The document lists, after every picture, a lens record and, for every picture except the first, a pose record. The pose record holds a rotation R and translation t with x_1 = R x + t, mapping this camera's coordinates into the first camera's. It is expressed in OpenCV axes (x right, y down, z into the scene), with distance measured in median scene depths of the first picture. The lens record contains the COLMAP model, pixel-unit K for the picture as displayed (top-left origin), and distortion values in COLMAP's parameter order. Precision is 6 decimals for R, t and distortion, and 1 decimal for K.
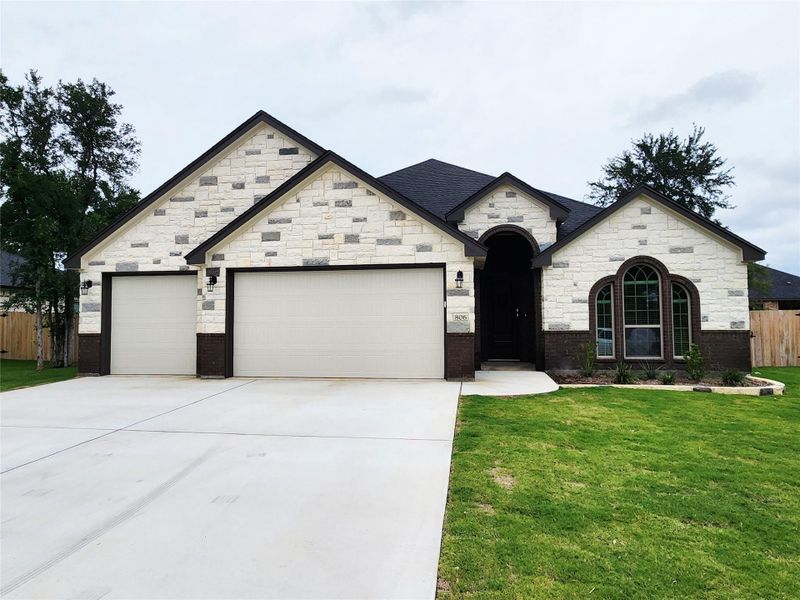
lens RADIAL K [[452.0, 0, 399.8], [0, 452.0, 298.6], [0, 0, 1]] dist [0.002605, -0.002483]
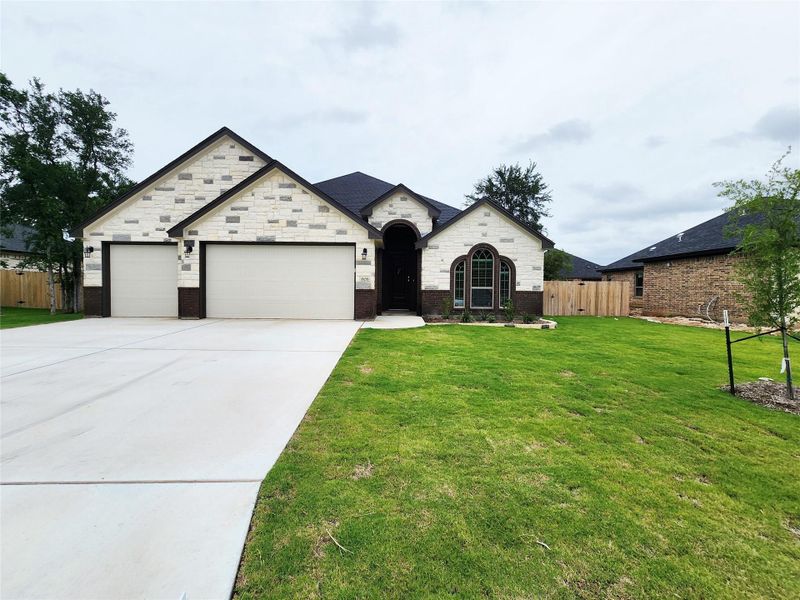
lens RADIAL K [[326.4, 0, 400.9], [0, 326.4, 298.7], [0, 0, 1]] dist [0.001615, -0.000044]
pose [[0.990776, 0.014328, 0.134754, 0.098841], [-0.023211, 0.997642, 0.064583, 0.030937], [-0.133511, -0.067115, 0.988772, -0.093784]]
